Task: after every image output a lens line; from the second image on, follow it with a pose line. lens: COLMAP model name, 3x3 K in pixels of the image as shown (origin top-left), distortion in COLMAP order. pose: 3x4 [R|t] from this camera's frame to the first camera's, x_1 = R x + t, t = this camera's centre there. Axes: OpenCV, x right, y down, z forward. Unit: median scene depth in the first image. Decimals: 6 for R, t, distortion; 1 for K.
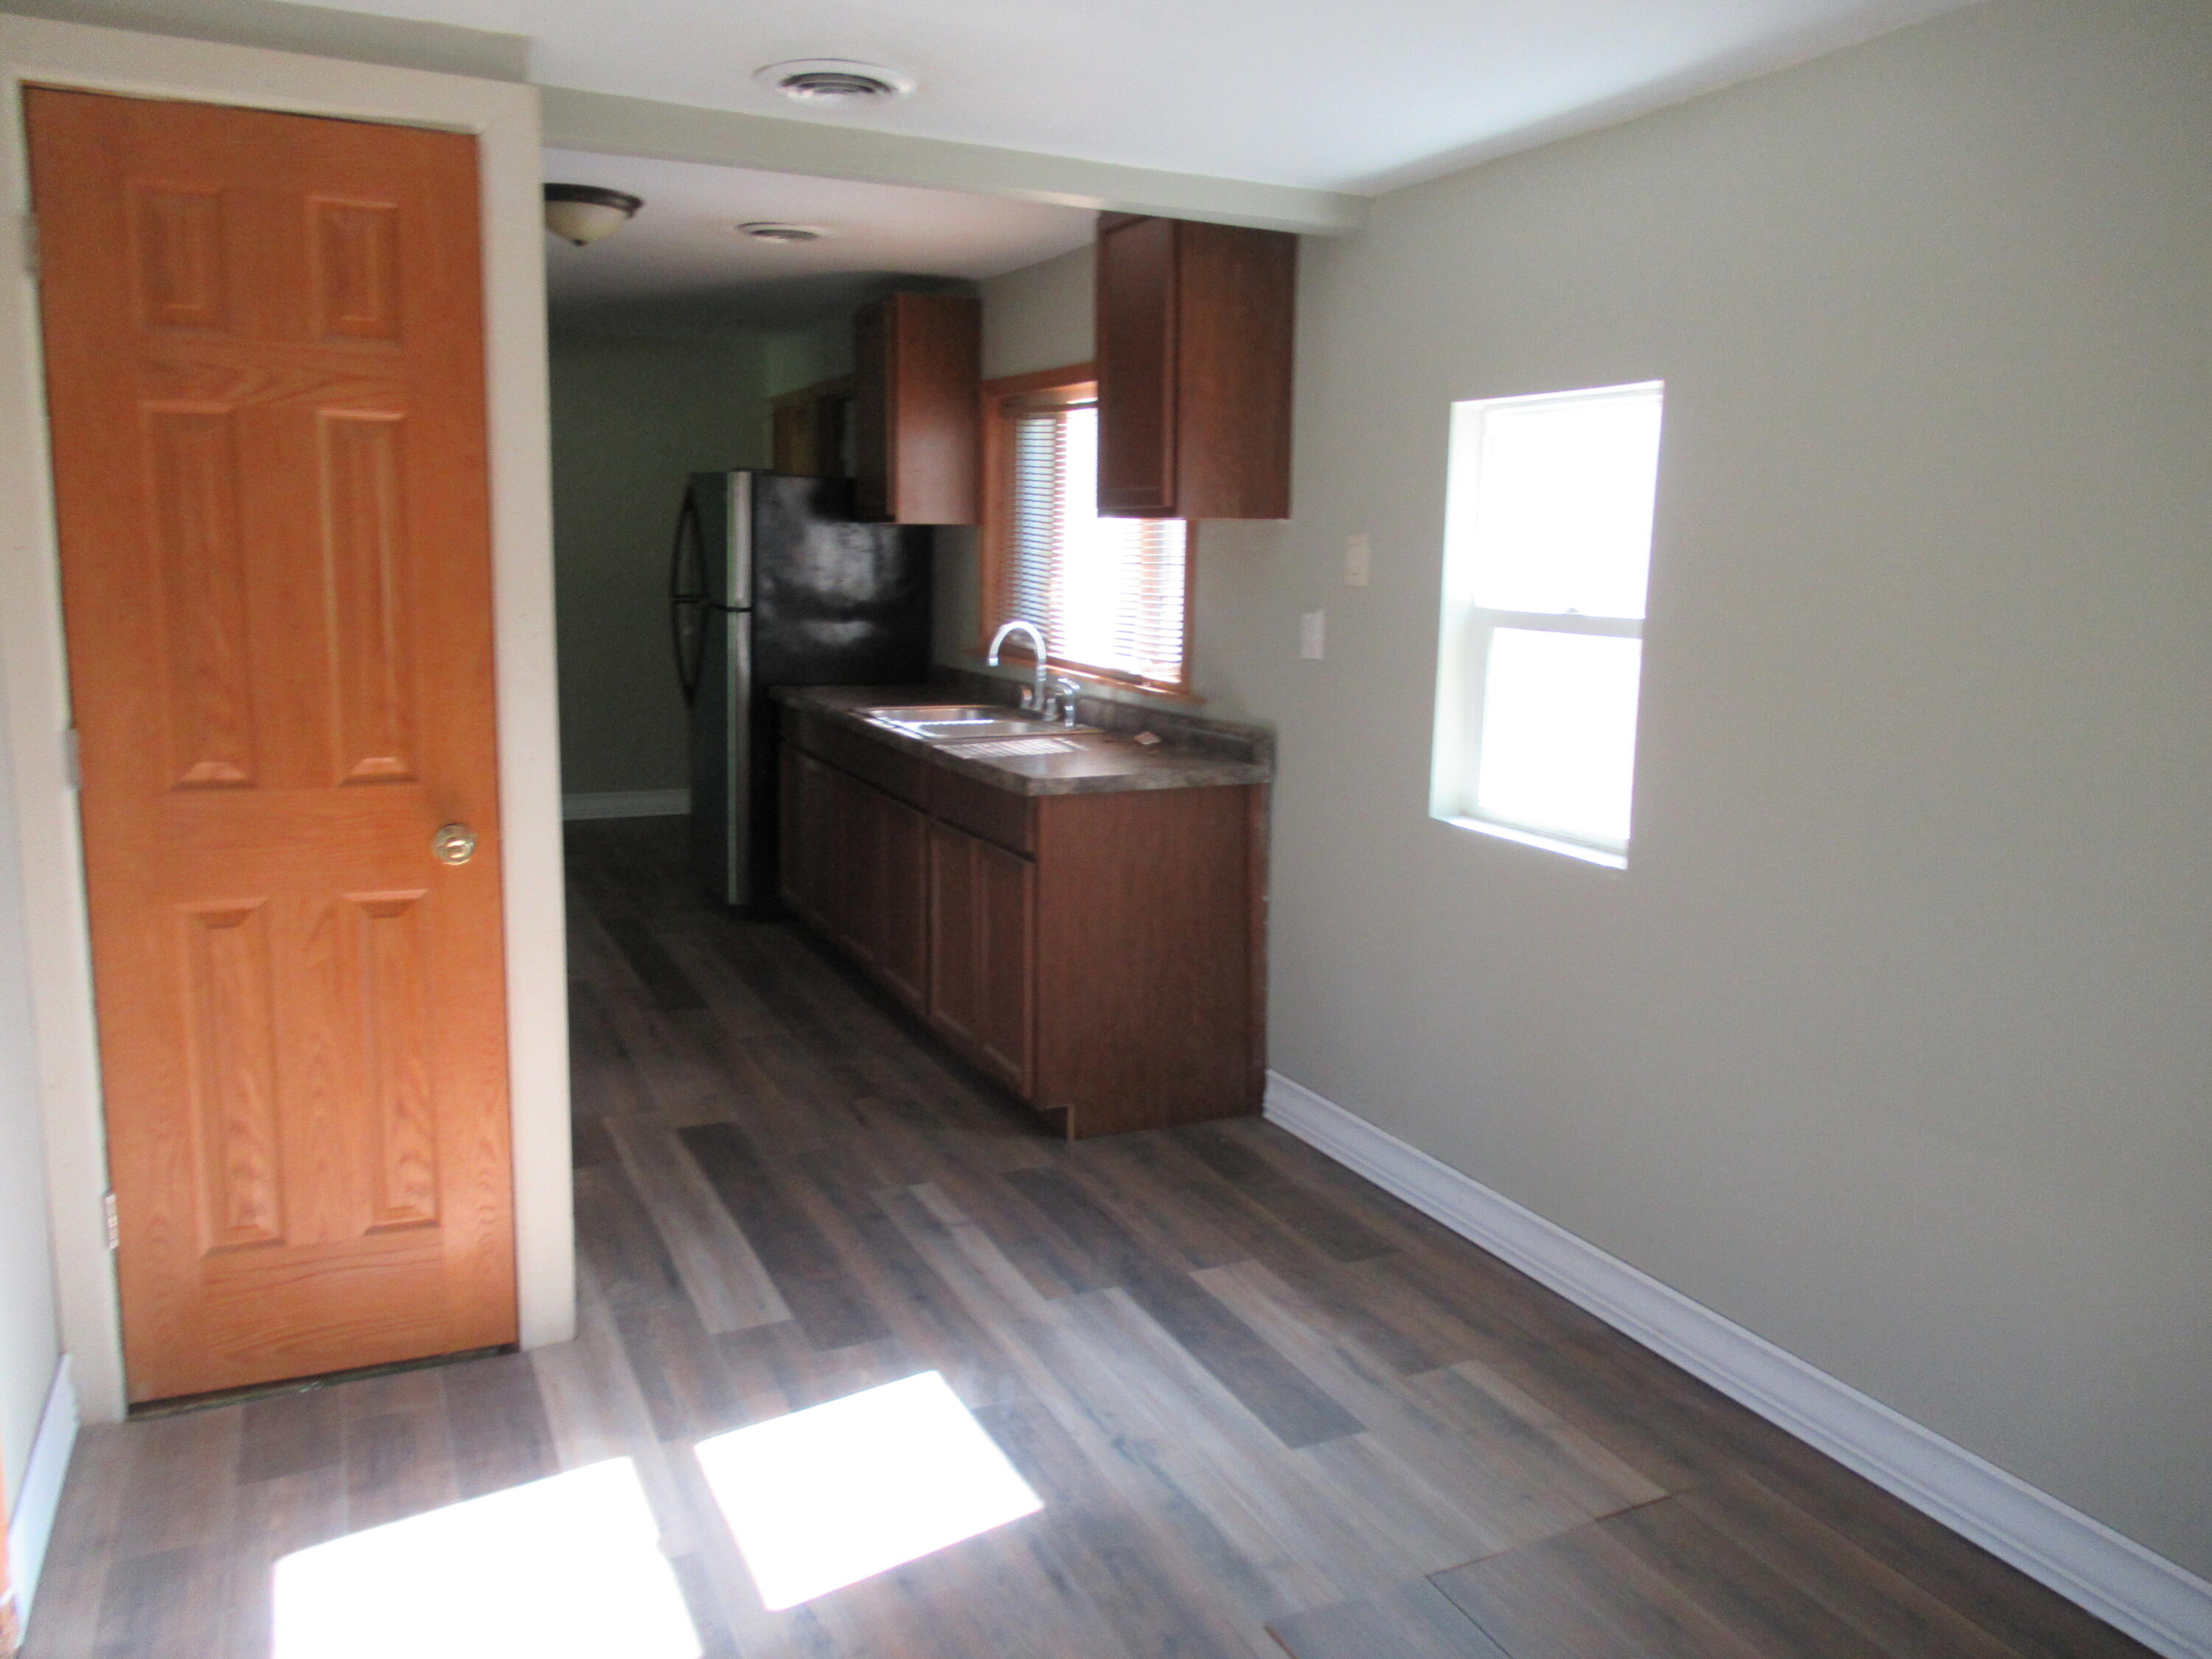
lens RADIAL K [[1651.2, 0, 1123.8], [0, 1651.2, 825.4], [0, 0, 1]] dist [0.003039, 0.004723]
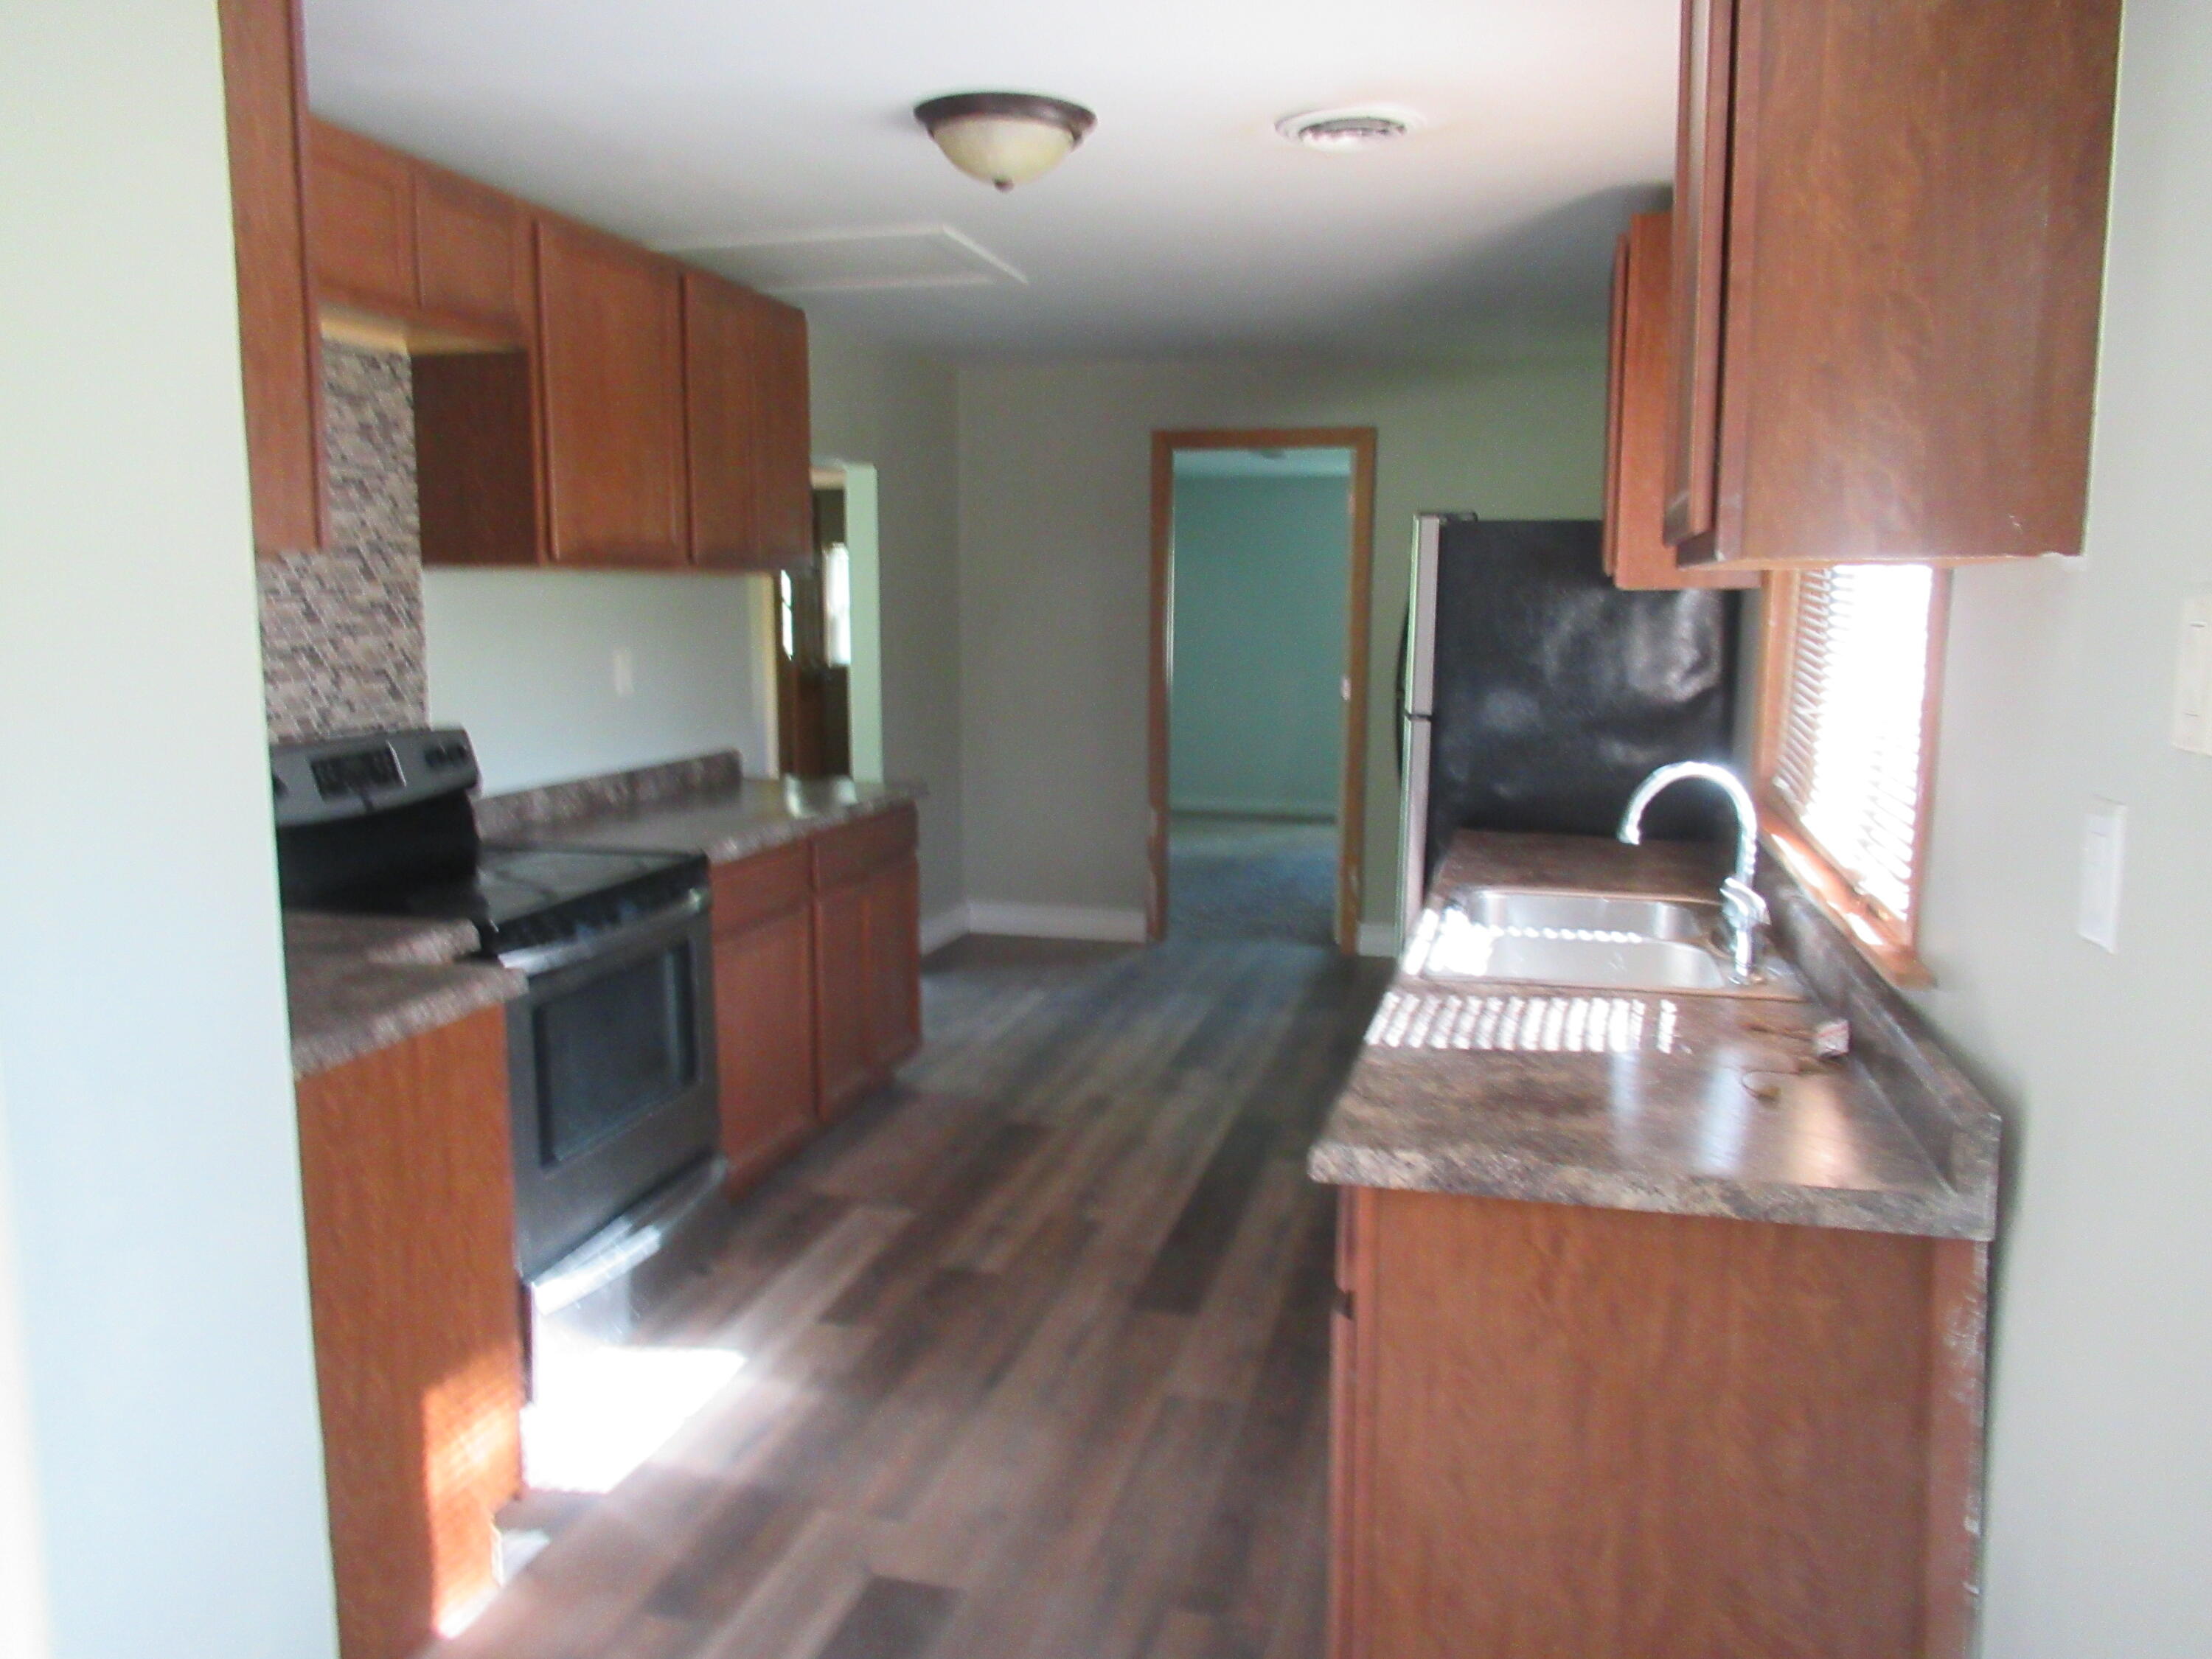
lens RADIAL K [[1651.2, 0, 1117.0], [0, 1651.2, 821.6], [0, 0, 1]] dist [0.003039, 0.004723]
pose [[0.767553, 0.070932, -0.637049, 0.169593], [-0.099347, 0.995013, -0.008909, -0.098784], [0.633240, 0.070127, 0.770772, 0.568579]]
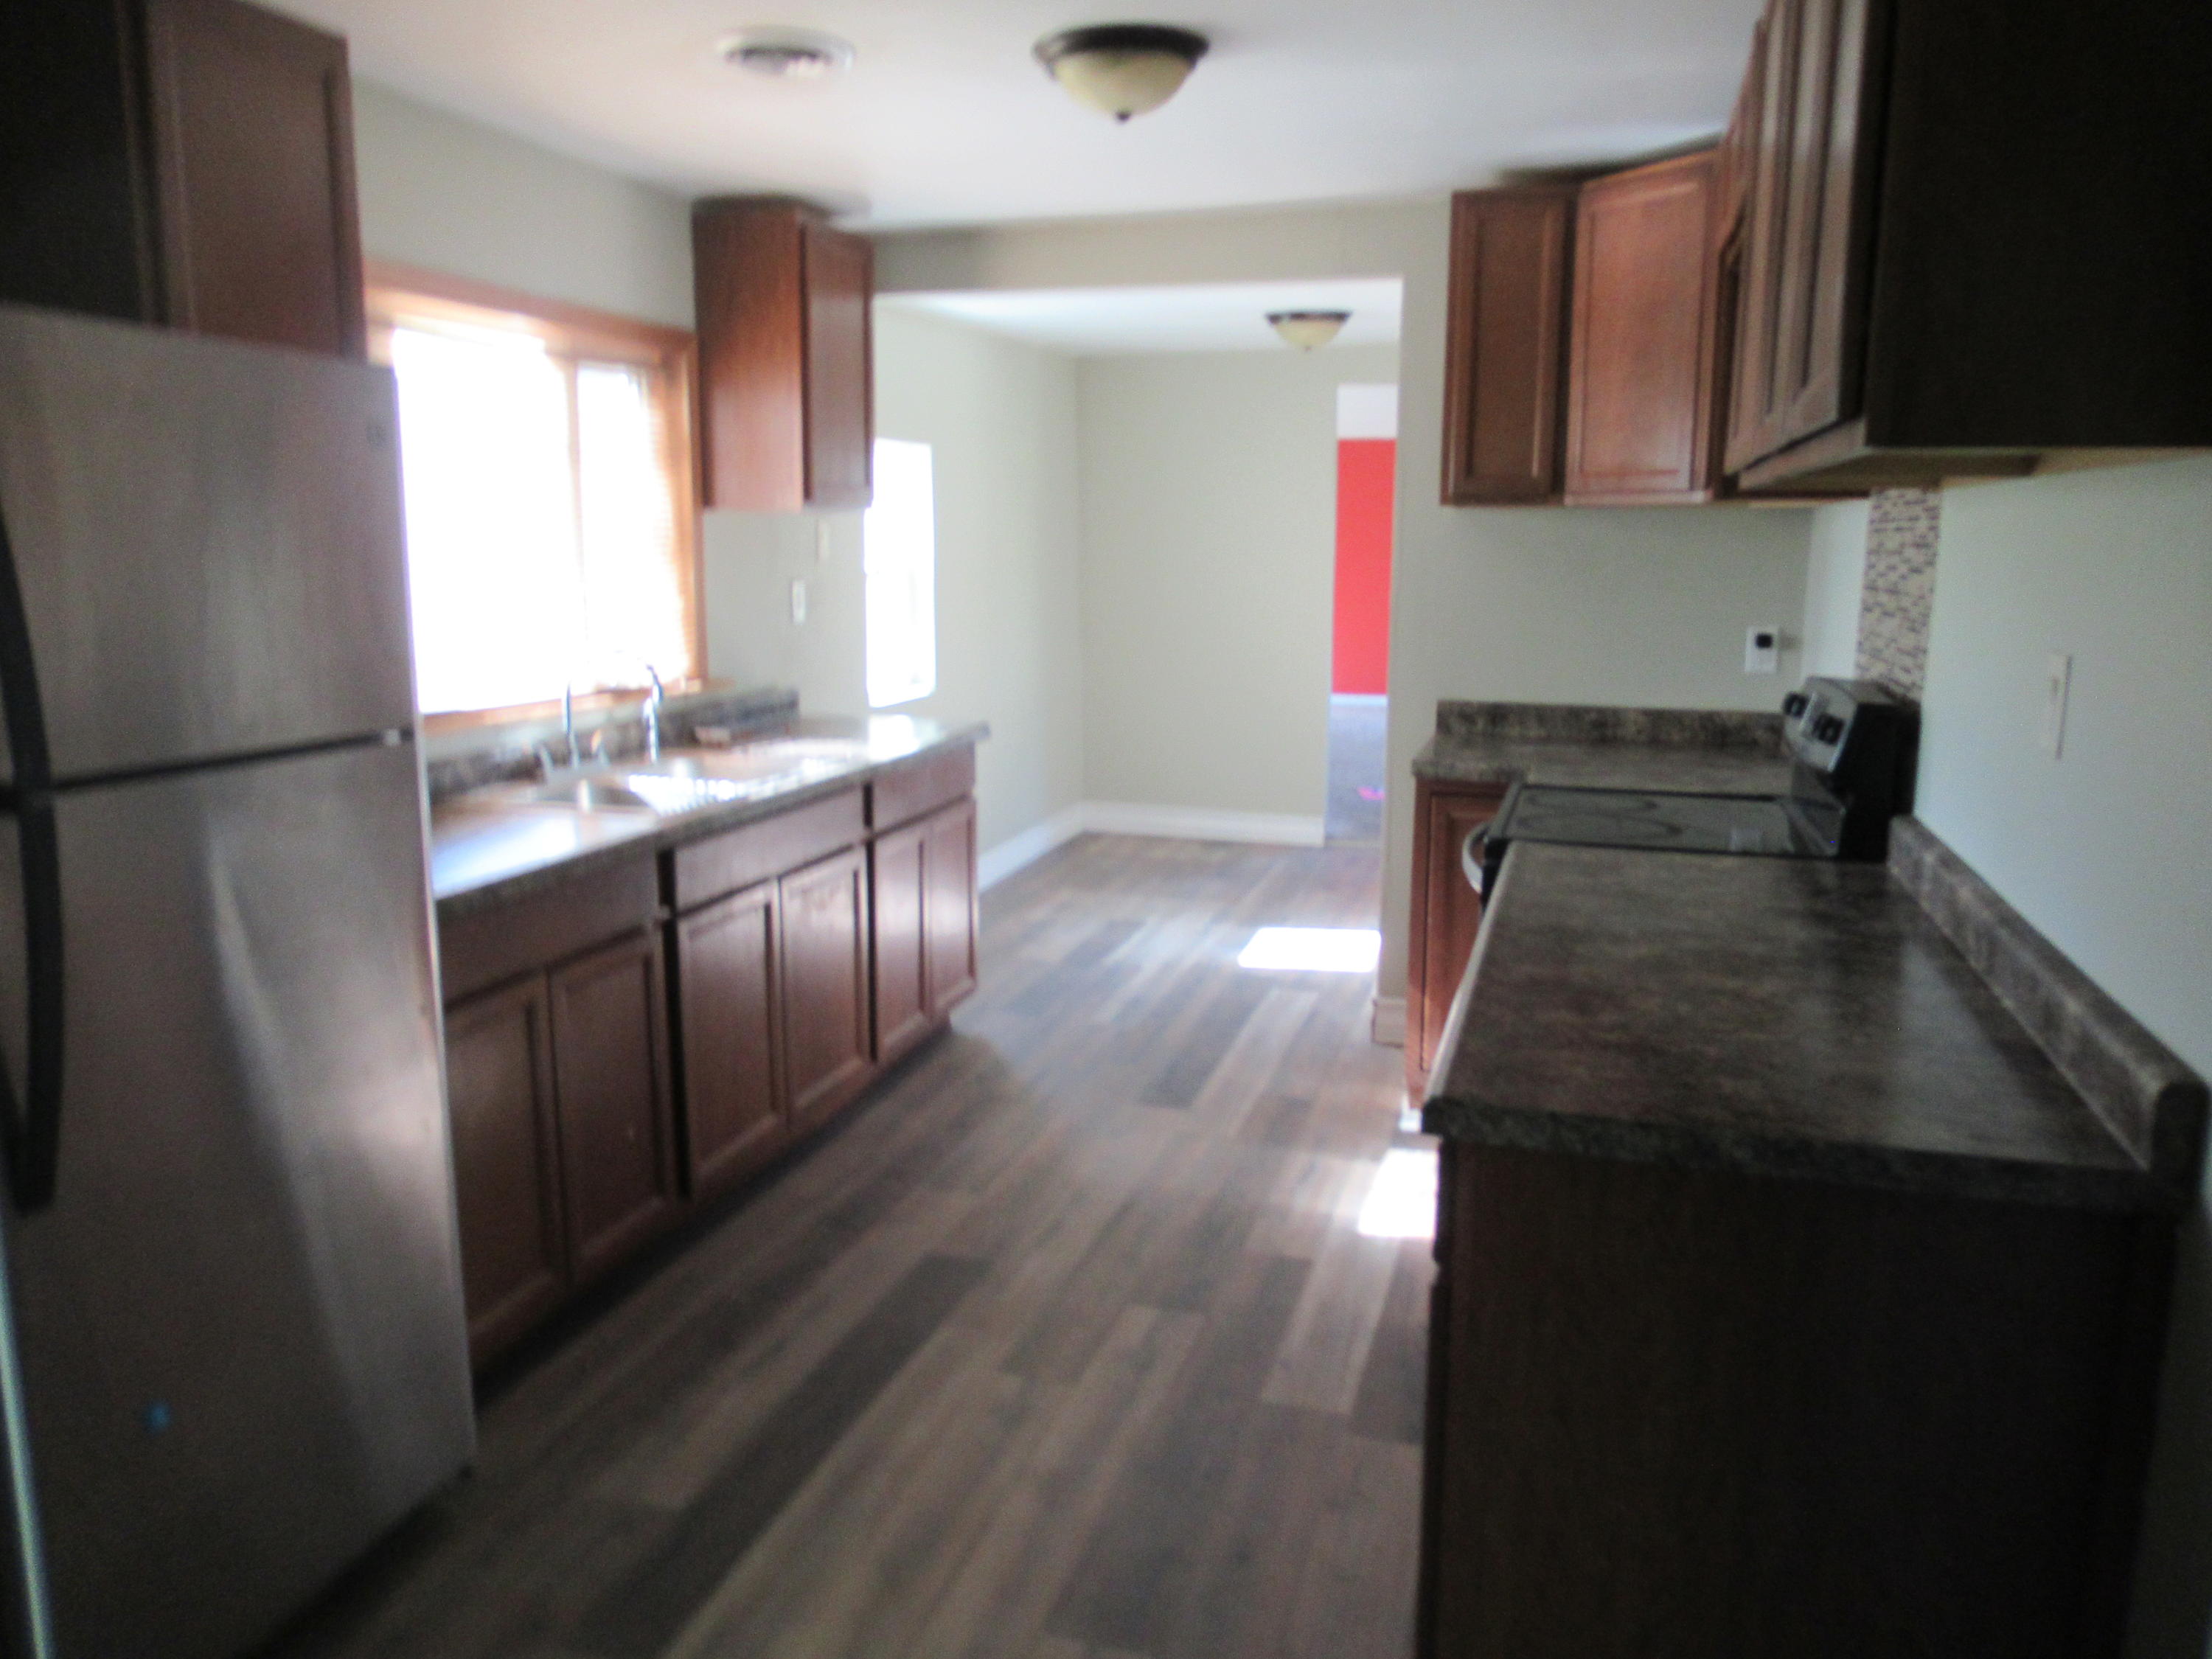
lens RADIAL K [[1651.2, 0, 1112.7], [0, 1651.2, 828.3], [0, 0, 1]] dist [0.003039, 0.004723]
pose [[-0.743520, -0.135973, 0.654744, -0.890322], [0.099065, 0.945909, 0.308938, -0.306306], [-0.661335, 0.294564, -0.689832, 1.696300]]
